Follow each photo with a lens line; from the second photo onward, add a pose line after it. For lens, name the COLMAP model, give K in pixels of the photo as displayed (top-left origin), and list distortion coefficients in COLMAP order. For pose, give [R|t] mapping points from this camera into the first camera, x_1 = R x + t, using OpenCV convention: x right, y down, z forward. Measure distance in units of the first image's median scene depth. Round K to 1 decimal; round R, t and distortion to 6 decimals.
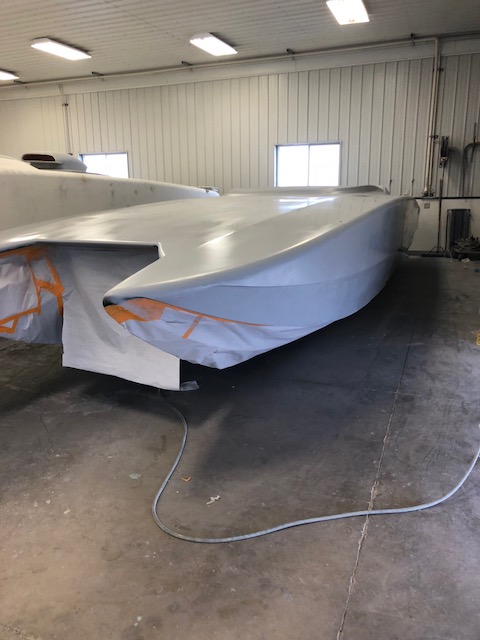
lens RADIAL K [[523.0, 0, 230.0], [0, 523.0, 313.3], [0, 0, 1]] dist [0.013509, 0.000018]
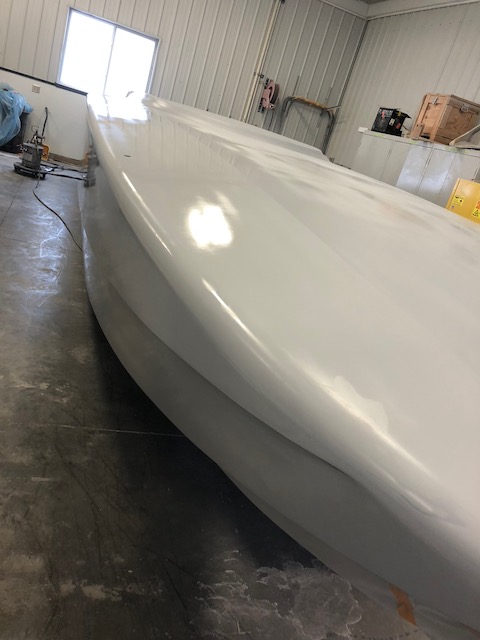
lens RADIAL K [[523.0, 0, 240.0], [0, 523.0, 317.9], [0, 0, 1]] dist [0.013509, 0.000018]
pose [[0.743289, 0.008170, 0.668921, -0.246772], [-0.146694, 0.977579, 0.151062, -0.058350], [-0.652689, -0.210410, 0.727822, 0.276913]]
